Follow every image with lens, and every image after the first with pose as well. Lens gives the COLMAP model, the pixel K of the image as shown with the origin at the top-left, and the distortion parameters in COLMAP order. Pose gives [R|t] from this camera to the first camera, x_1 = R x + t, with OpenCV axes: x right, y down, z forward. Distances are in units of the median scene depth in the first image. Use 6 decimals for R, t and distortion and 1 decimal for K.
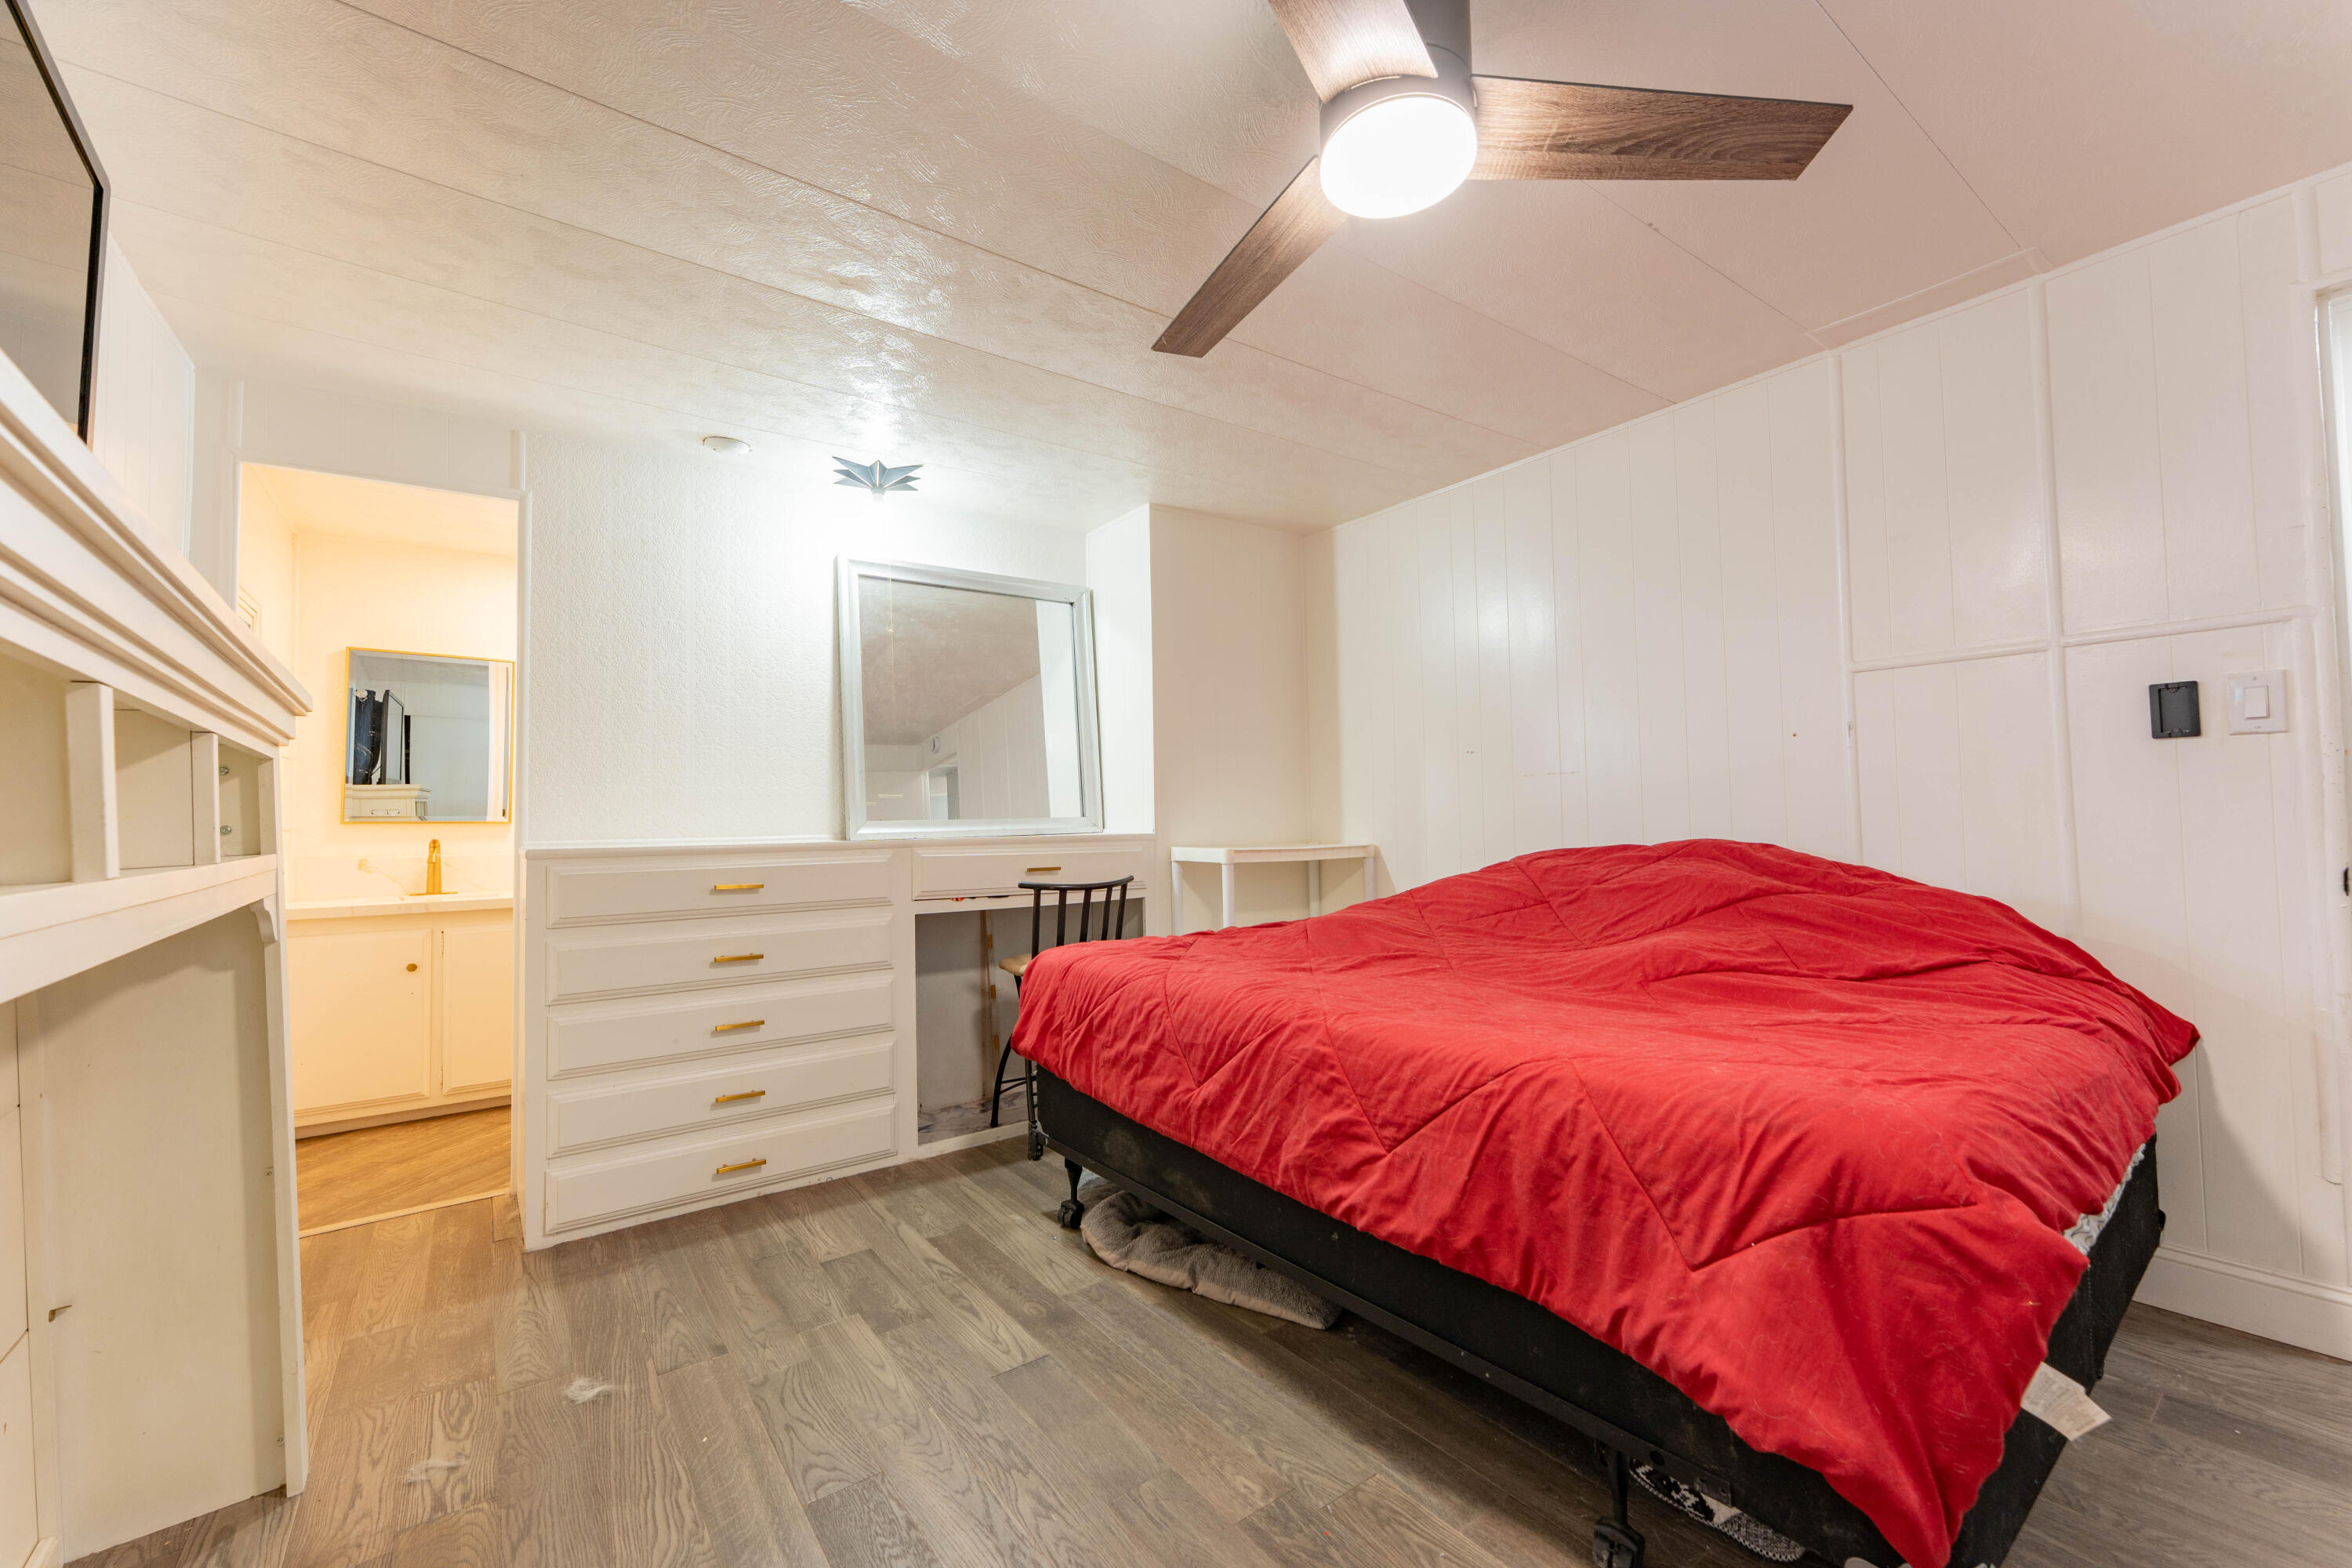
lens RADIAL K [[954.1, 0, 1170.7], [0, 954.1, 813.9], [0, 0, 1]] dist [-0.000982, -0.000131]
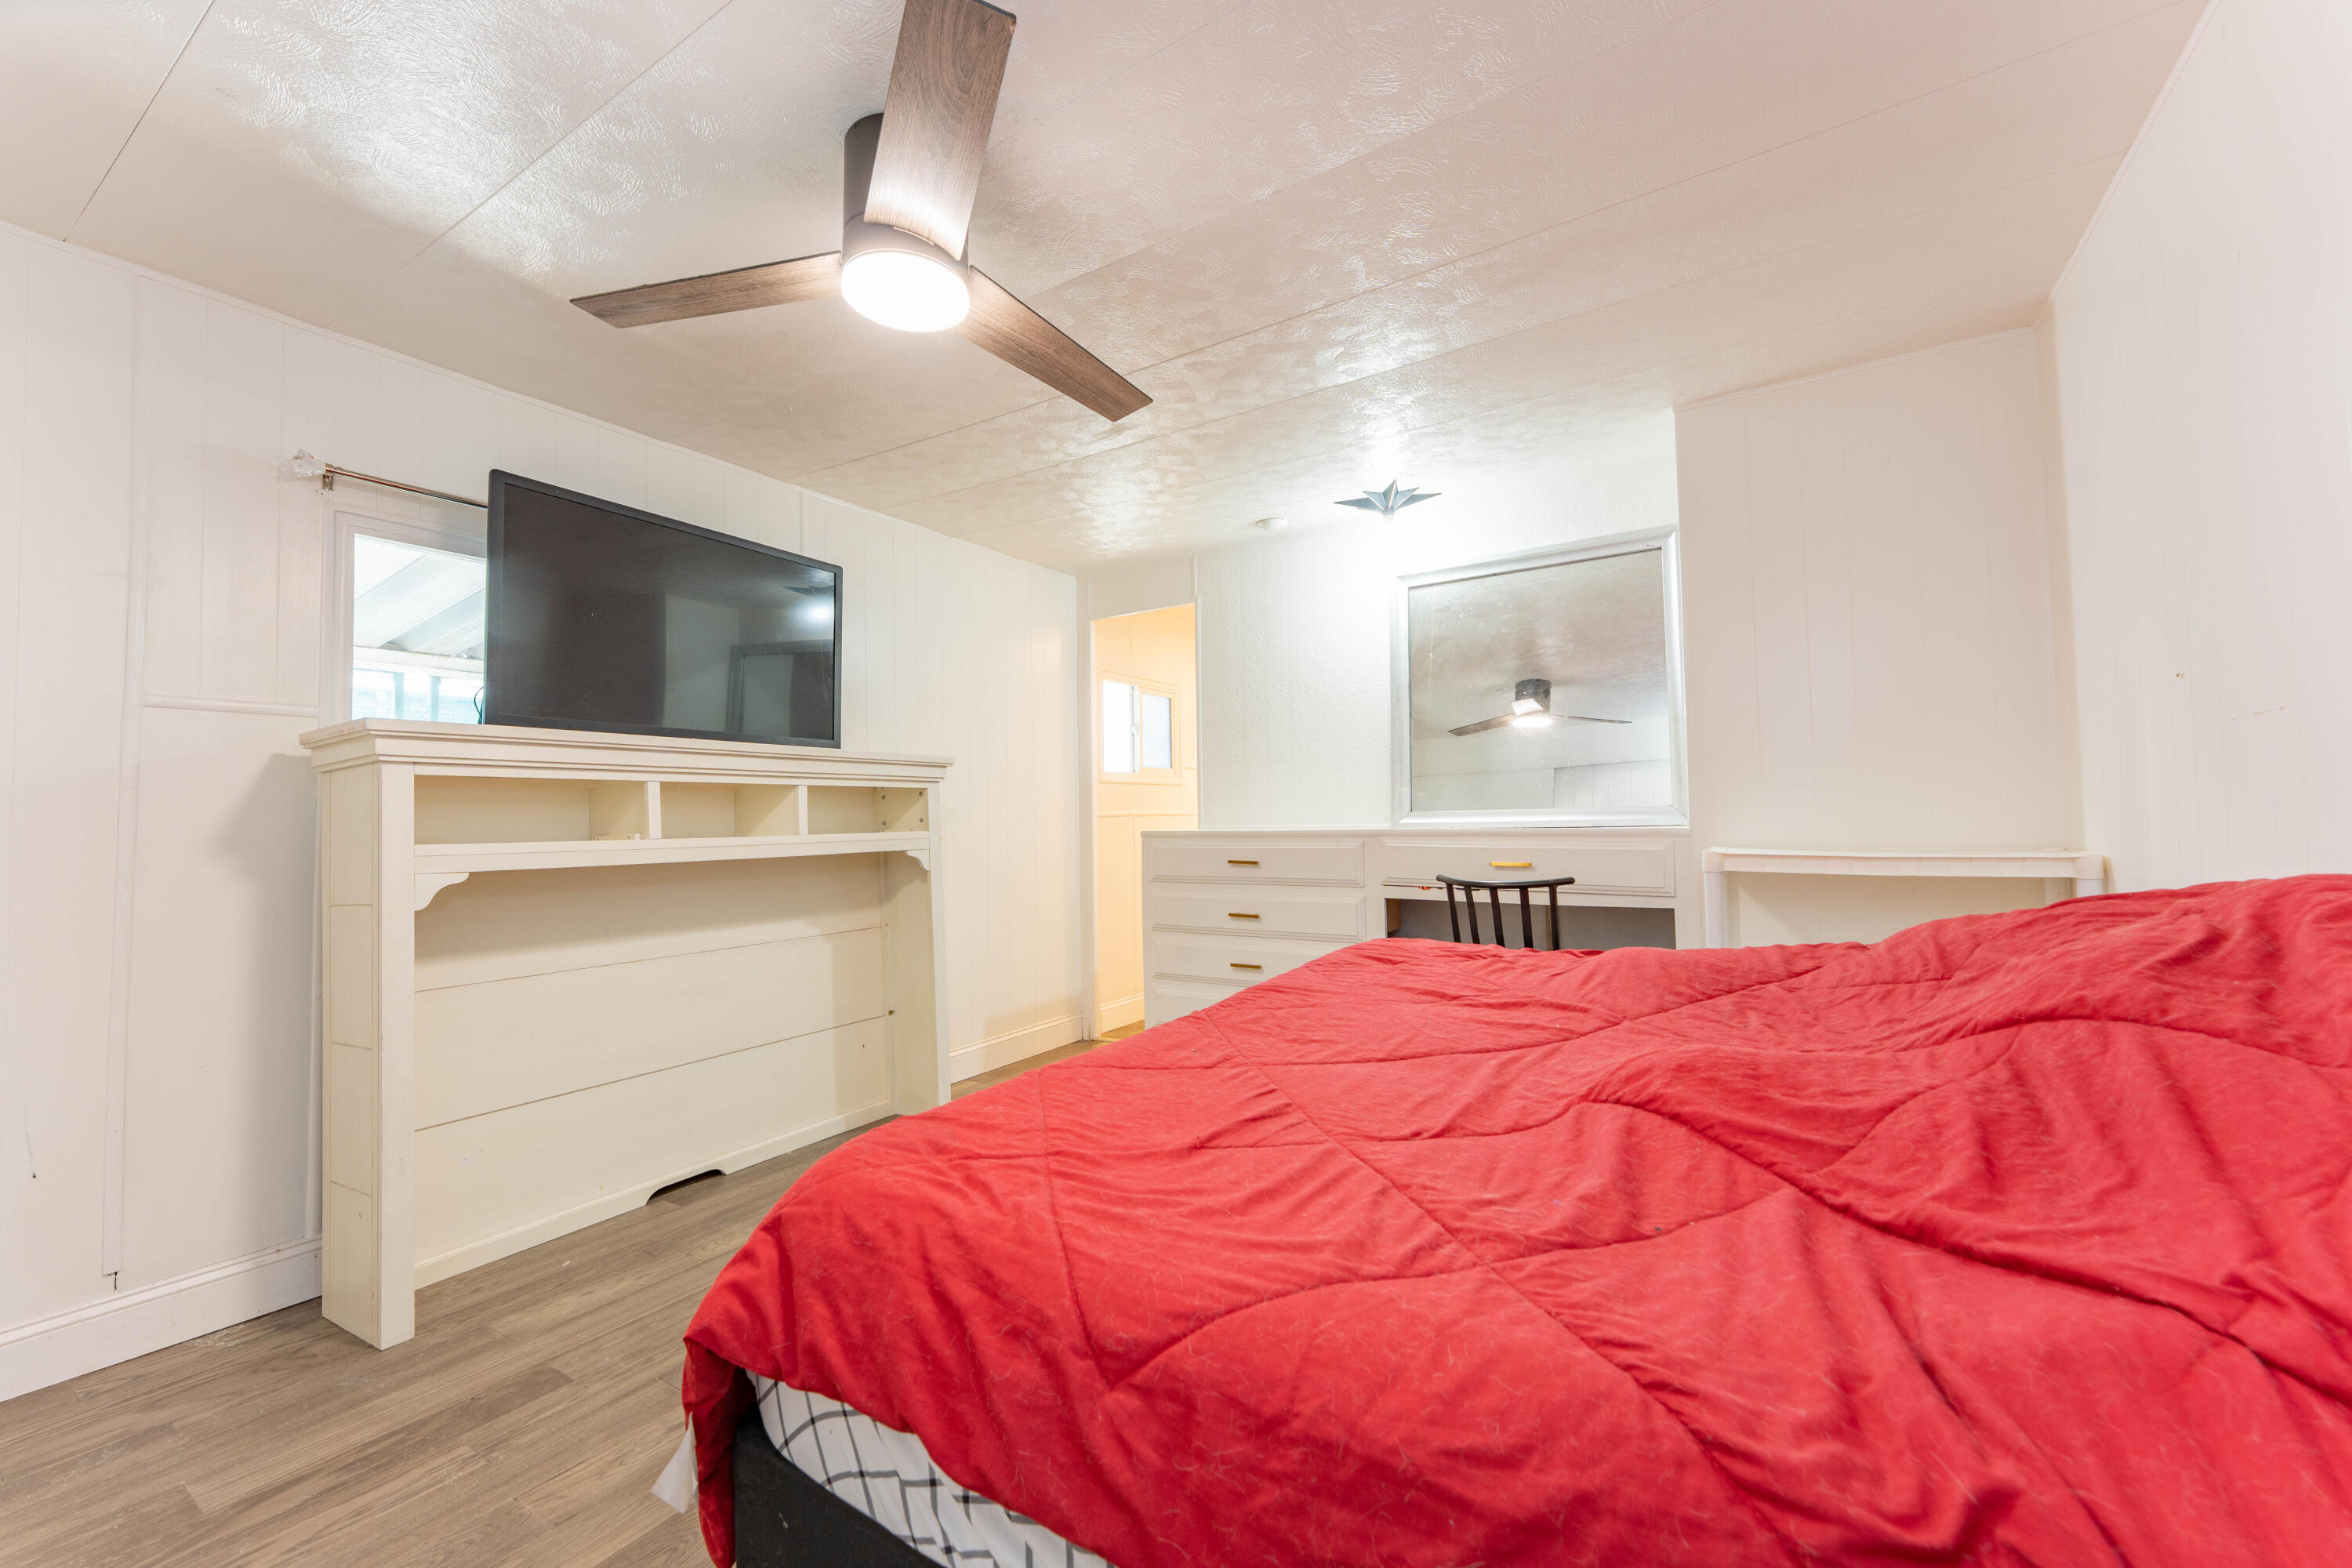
lens RADIAL K [[954.1, 0, 1170.7], [0, 954.1, 813.9], [0, 0, 1]] dist [-0.000982, -0.000131]
pose [[0.329308, 0.007544, -0.944193, 0.656927], [0.015912, 0.999782, 0.013538, -0.009701], [0.944089, -0.019483, 0.329116, 0.393236]]
